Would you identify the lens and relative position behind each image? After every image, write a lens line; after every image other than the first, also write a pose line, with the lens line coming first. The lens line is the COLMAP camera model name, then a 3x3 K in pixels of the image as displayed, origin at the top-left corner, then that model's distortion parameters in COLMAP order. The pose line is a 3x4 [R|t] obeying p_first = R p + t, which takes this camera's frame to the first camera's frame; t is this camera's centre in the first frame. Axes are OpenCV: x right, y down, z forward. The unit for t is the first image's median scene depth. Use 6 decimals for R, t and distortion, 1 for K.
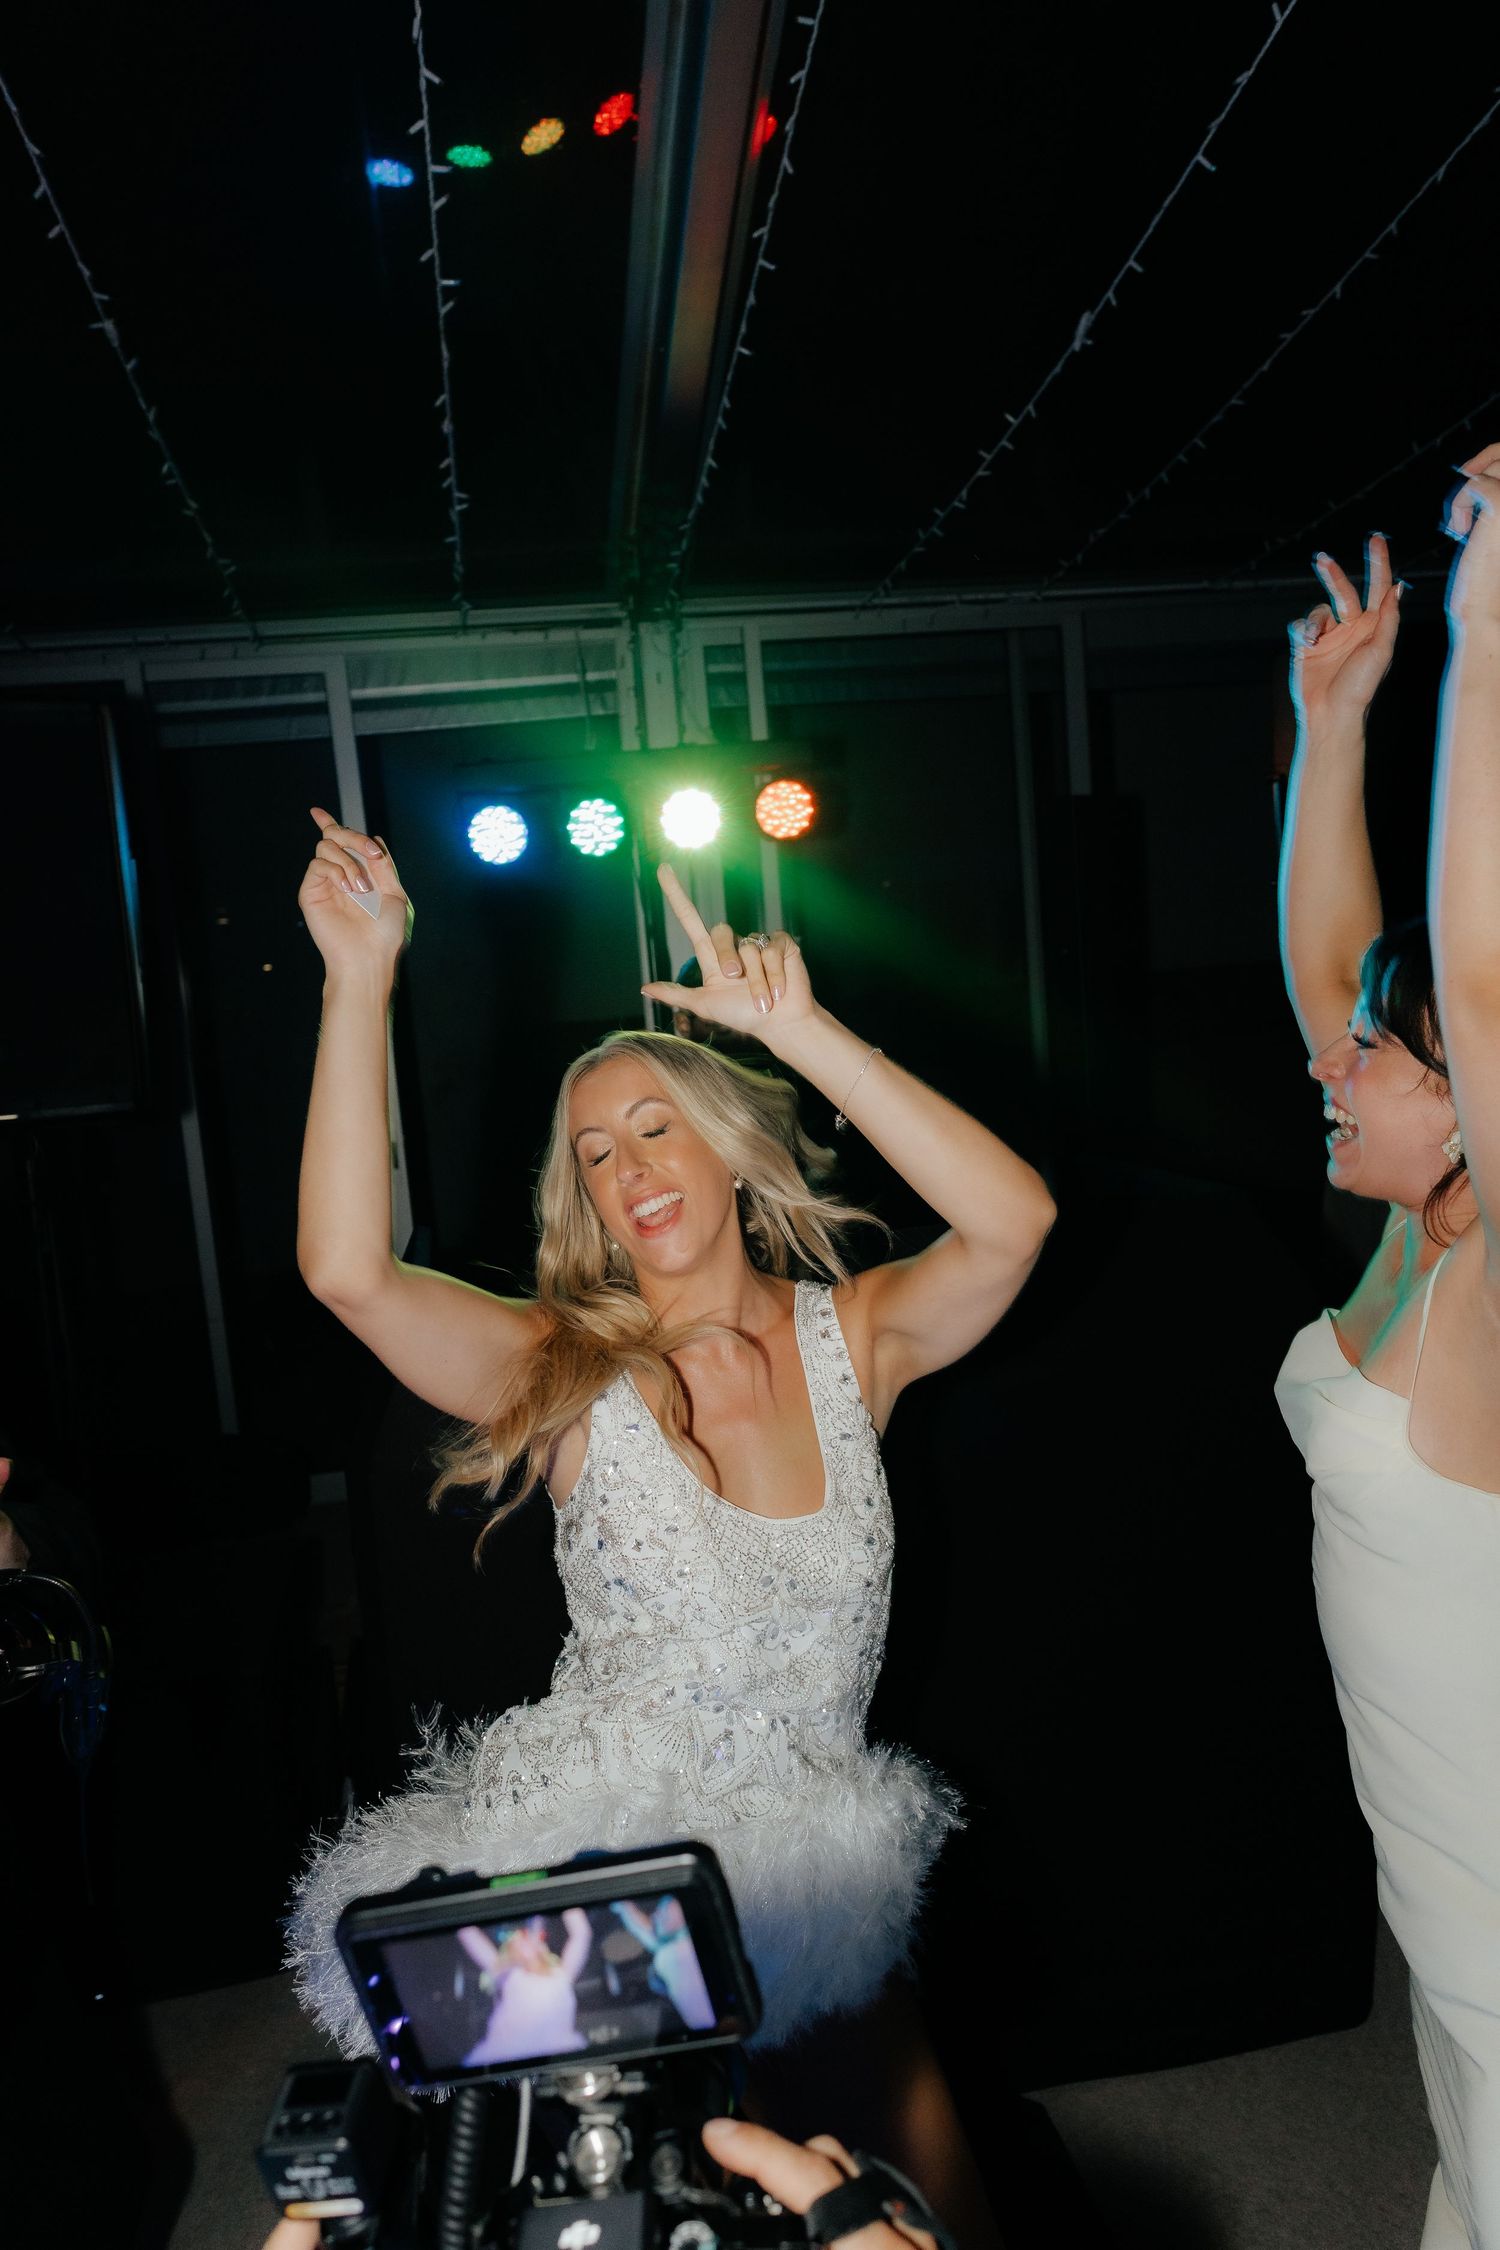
lens RADIAL K [[1418.6, 0, 739.0], [0, 1418.6, 1130.7], [0, 0, 1]] dist [0.015246, -0.014055]
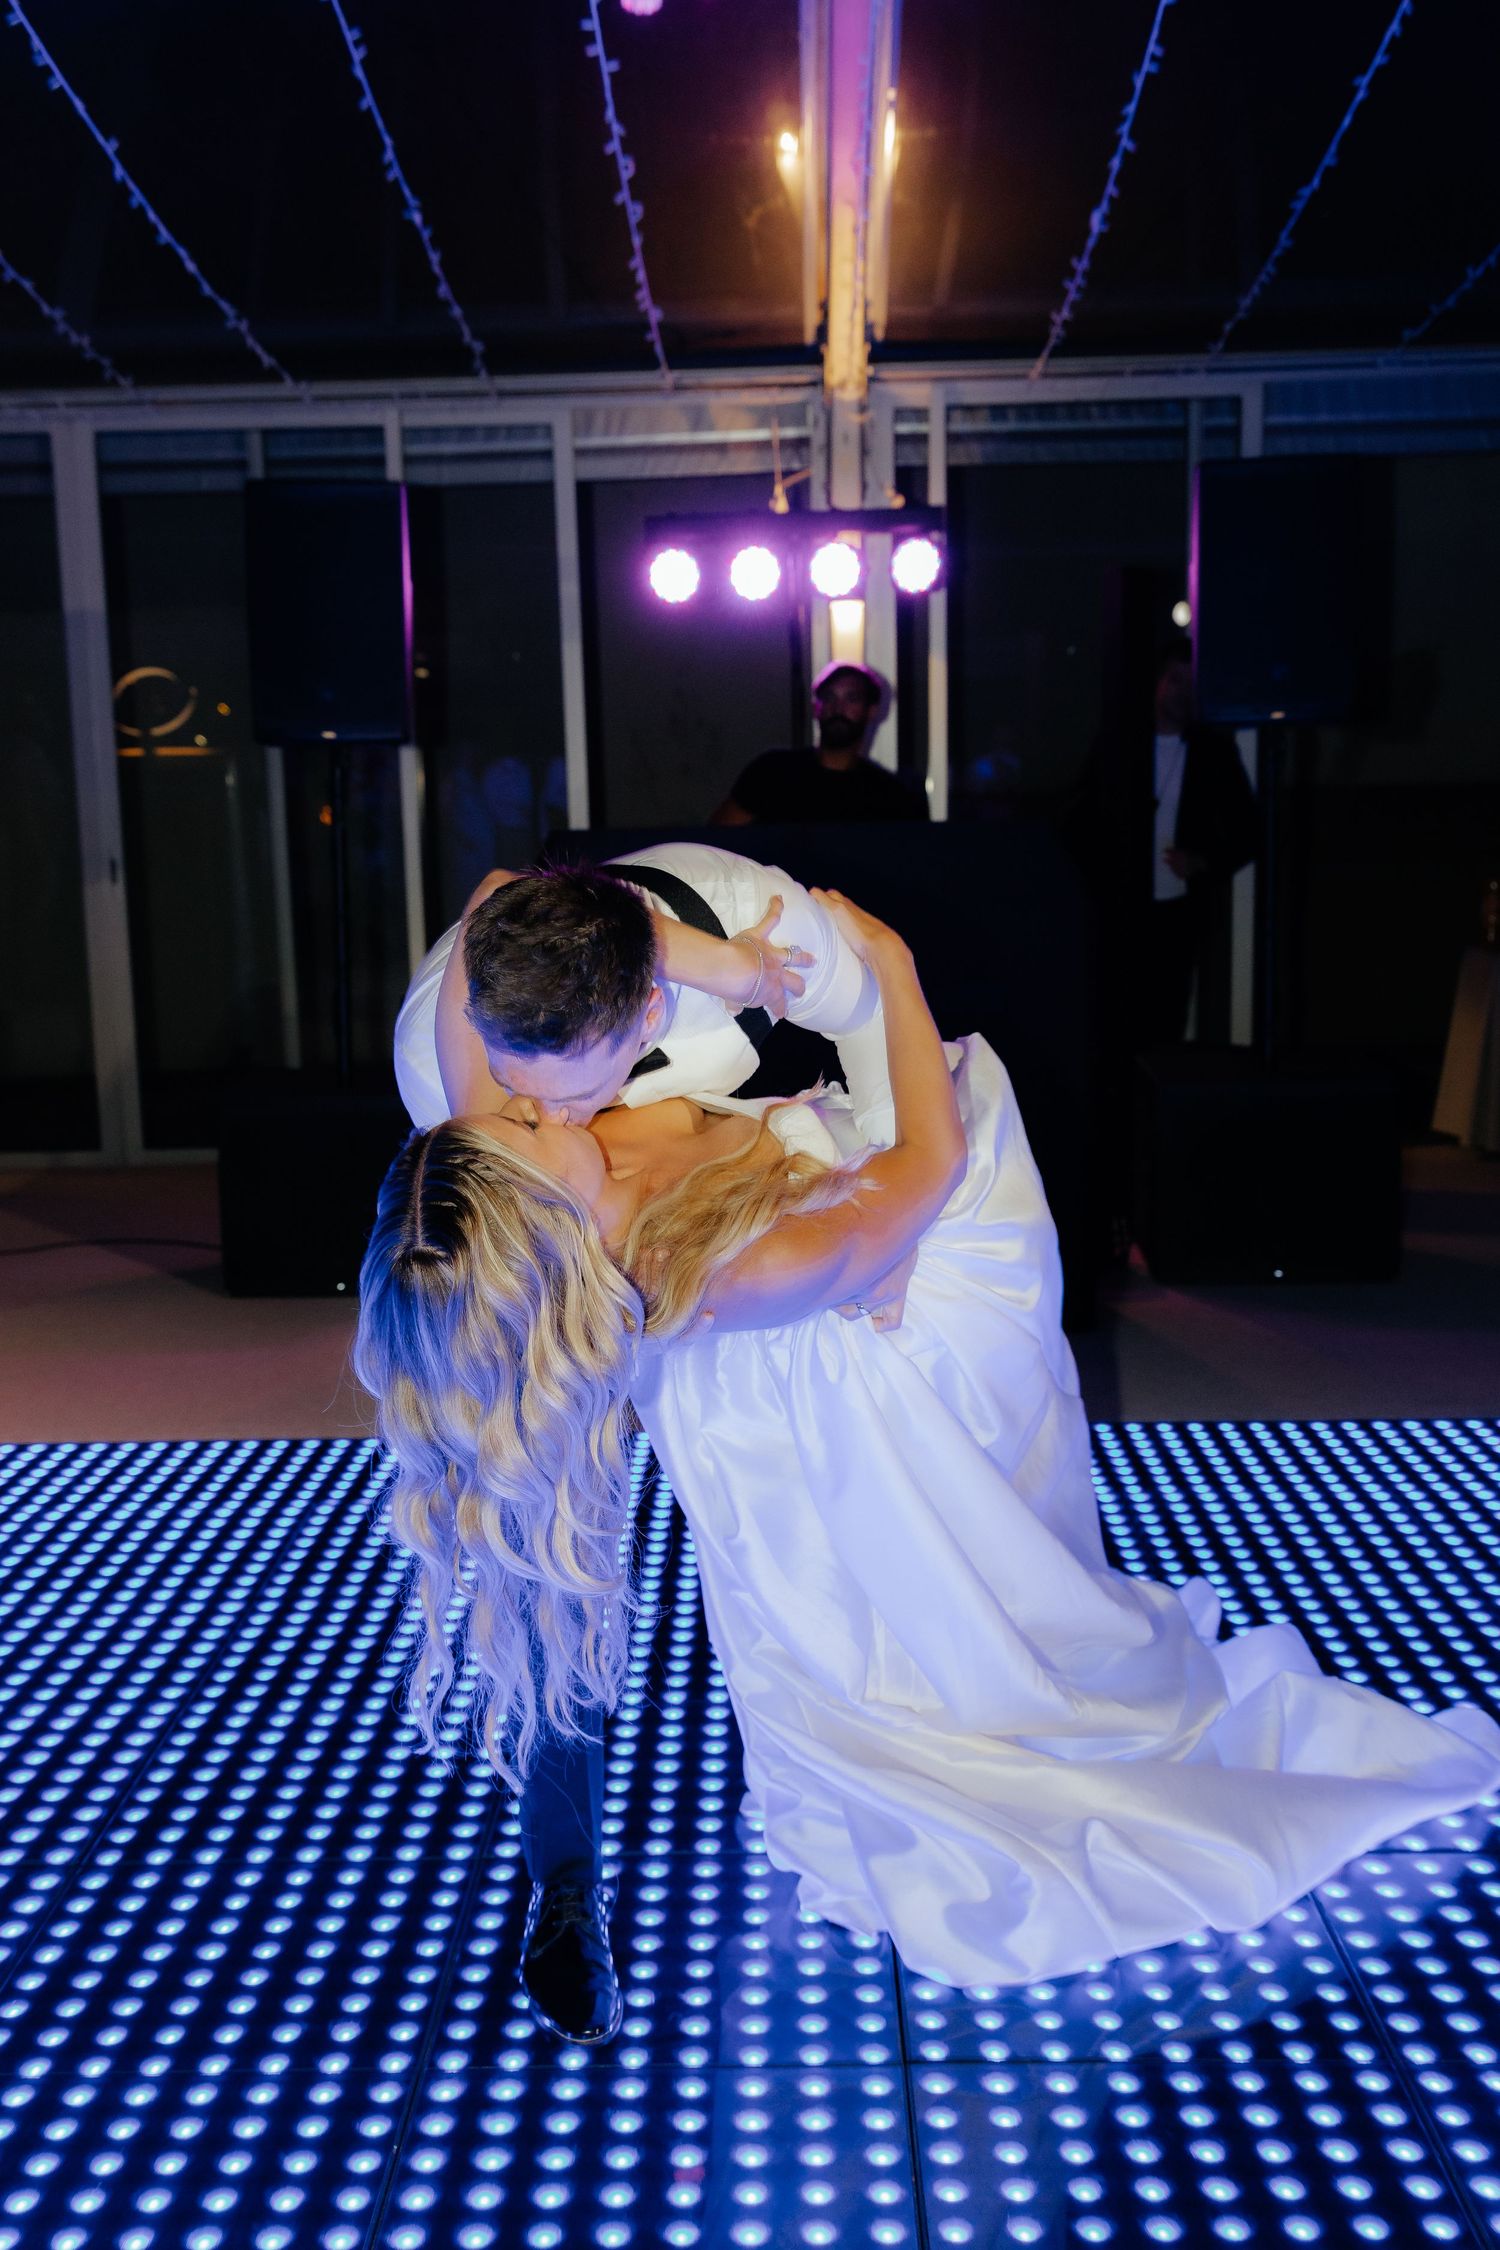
lens RADIAL K [[2209.7, 0, 769.3], [0, 2209.7, 1121.7], [0, 0, 1]] dist [0.035322, 0.000000]
pose [[0.979655, 0.093639, -0.177507, 0.296959], [-0.086752, 0.995159, 0.046187, 0.165508], [0.180972, -0.029849, 0.983035, -0.882021]]
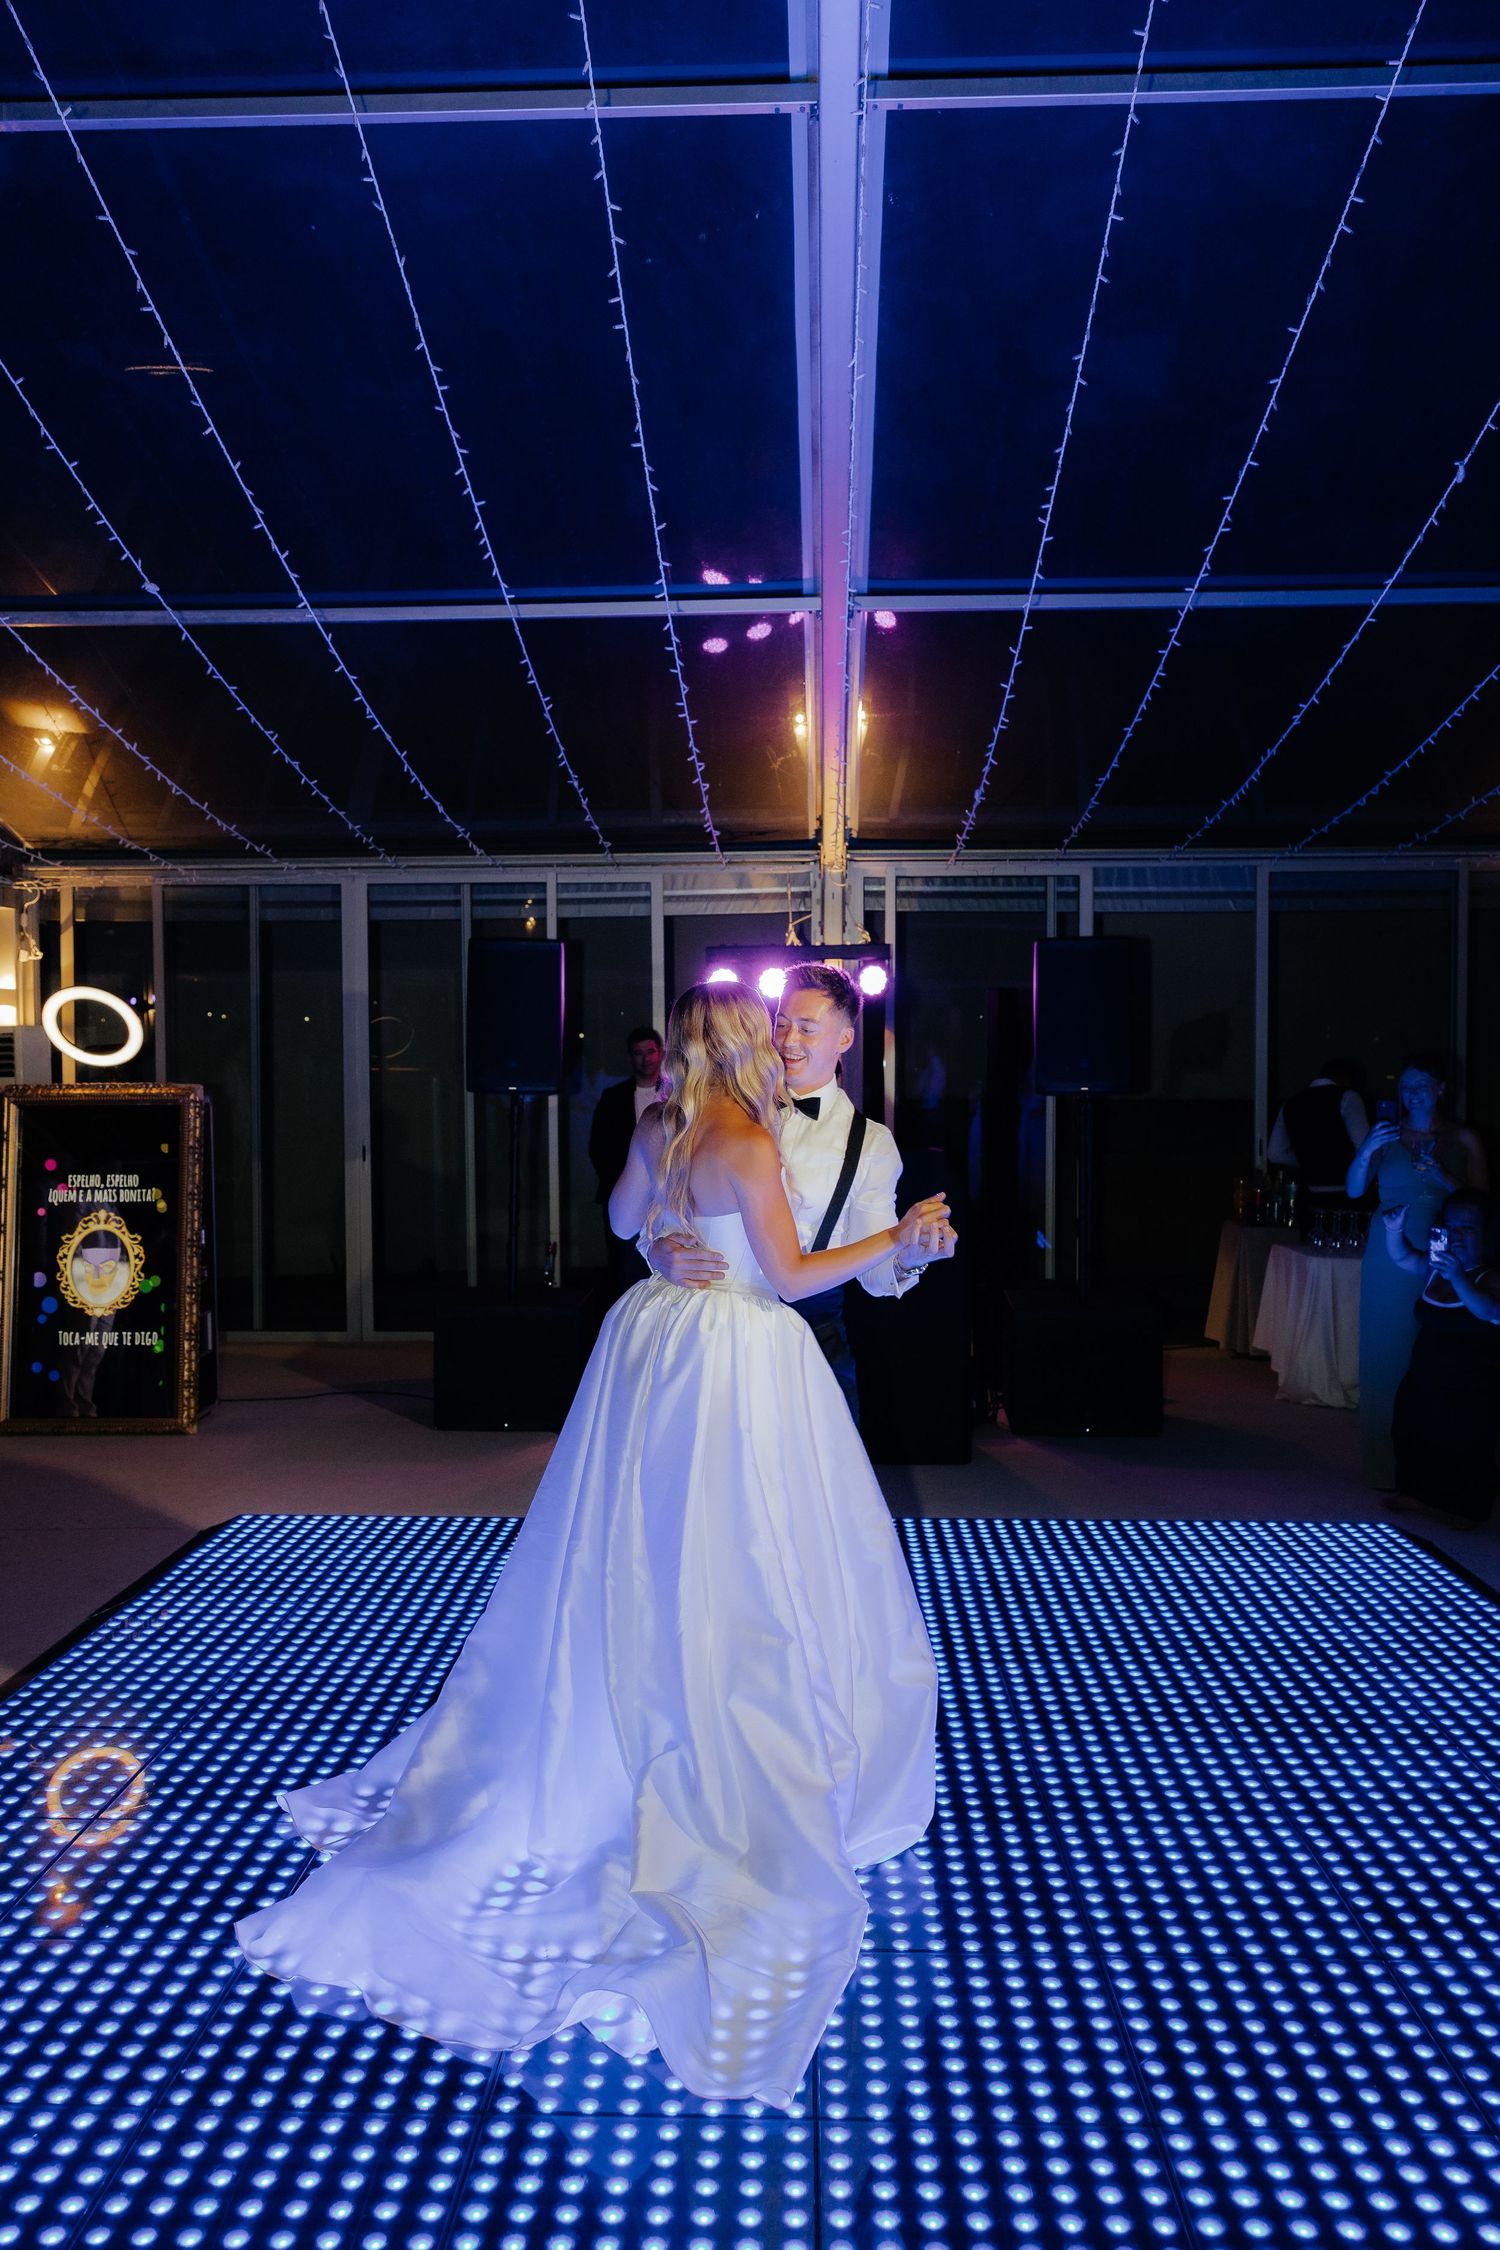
lens RADIAL K [[1655.5, 0, 758.5], [0, 1655.5, 1129.6], [0, 0, 1]] dist [-0.022355, 0.025331]
pose [[0.973624, 0.092310, -0.208651, 0.381327], [-0.105912, 0.992855, -0.054965, 0.115232], [0.202086, 0.075613, 0.976444, -1.236594]]
